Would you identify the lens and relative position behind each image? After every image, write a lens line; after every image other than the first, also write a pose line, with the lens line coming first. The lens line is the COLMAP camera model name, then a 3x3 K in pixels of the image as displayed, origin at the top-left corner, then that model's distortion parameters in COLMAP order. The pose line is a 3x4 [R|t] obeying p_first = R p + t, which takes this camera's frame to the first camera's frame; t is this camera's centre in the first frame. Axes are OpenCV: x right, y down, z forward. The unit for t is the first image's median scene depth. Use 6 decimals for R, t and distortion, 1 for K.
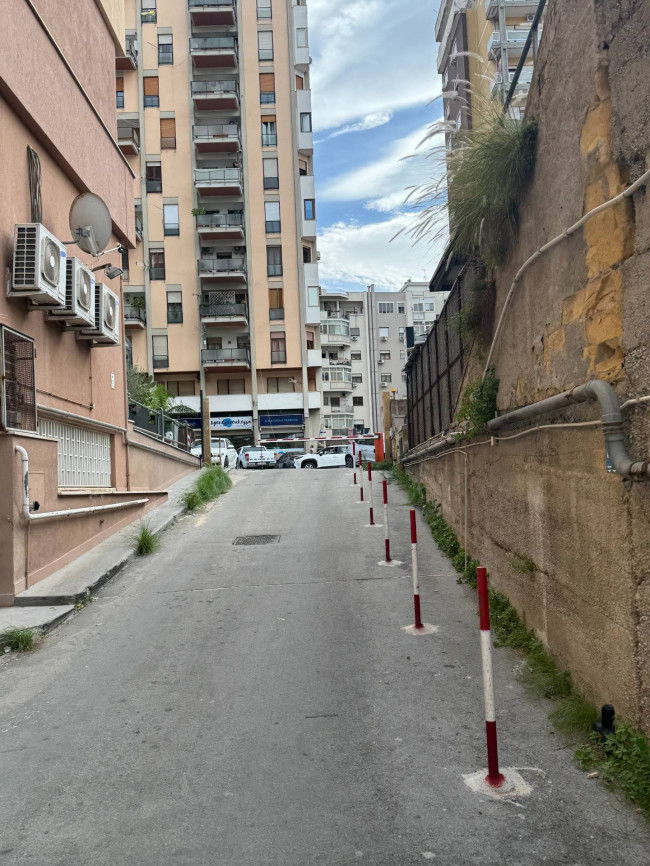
lens RADIAL K [[741.5, 0, 325.0], [0, 741.5, 433.0], [0, 0, 1]] dist [0.186145, -0.407099]
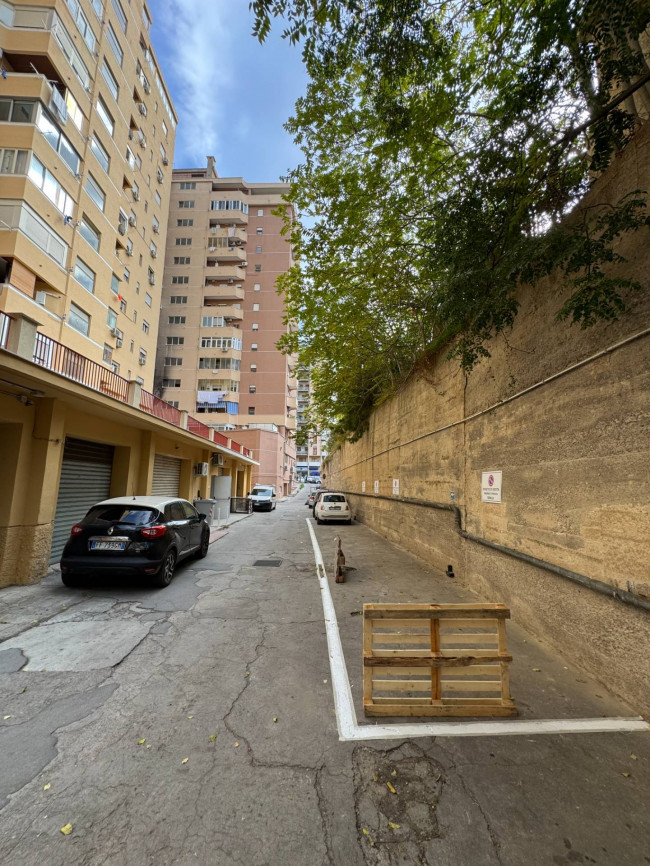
lens RADIAL K [[347.1, 0, 326.7], [0, 347.1, 431.4], [0, 0, 1]] dist [-0.001431, 0.000068]
pose [[0.997967, 0.046163, -0.043937, 0.080481], [-0.049423, 0.995862, -0.076268, -0.079468], [0.040234, 0.078285, 0.996119, -0.895483]]
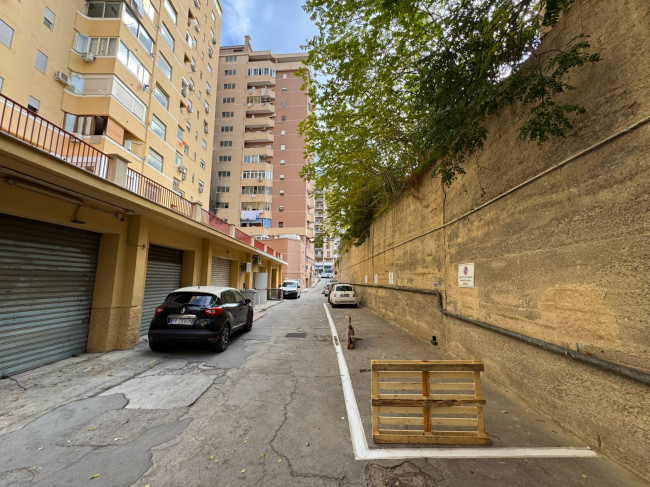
lens RADIAL K [[260.6, 0, 325.1], [0, 260.6, 241.9], [0, 0, 1]] dist [-0.001431, 0.000068]
pose [[0.995645, 0.029582, -0.088412, 0.079343], [-0.035497, 0.997181, -0.066100, -0.077192], [0.086208, 0.068950, 0.993888, -0.895801]]
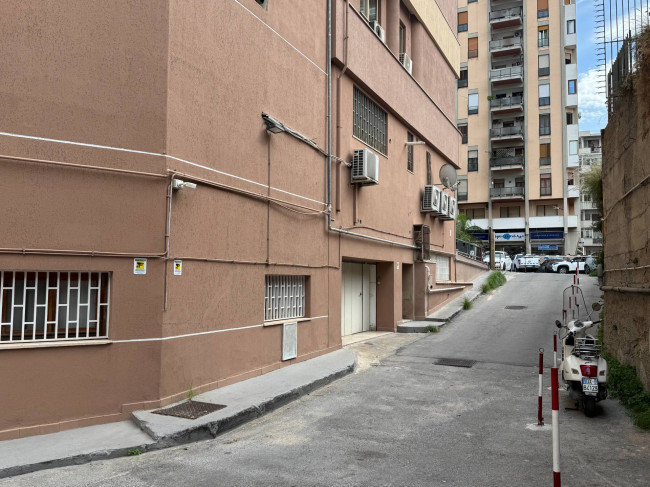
lens RADIAL K [[556.6, 0, 325.0], [0, 556.6, 243.5], [0, 0, 1]] dist [0.186145, -0.407099]
pose [[0.902843, 0.024132, -0.429292, 0.025739], [-0.017079, 0.999649, 0.020277, -0.016706], [0.429631, -0.010975, 0.902938, -0.174192]]
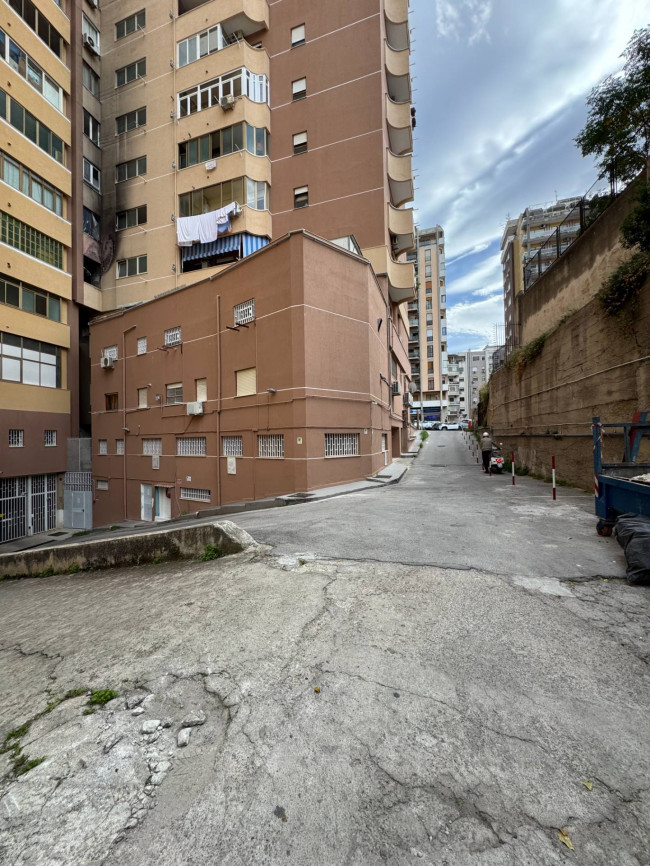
lens RADIAL K [[347.1, 0, 326.7], [0, 347.1, 431.4], [0, 0, 1]] dist [-0.001431, 0.000068]
pose [[0.947835, 0.018753, -0.318210, -0.018286], [0.001739, 0.997949, 0.063993, -0.023801], [0.318757, -0.061209, 0.945858, -0.322410]]
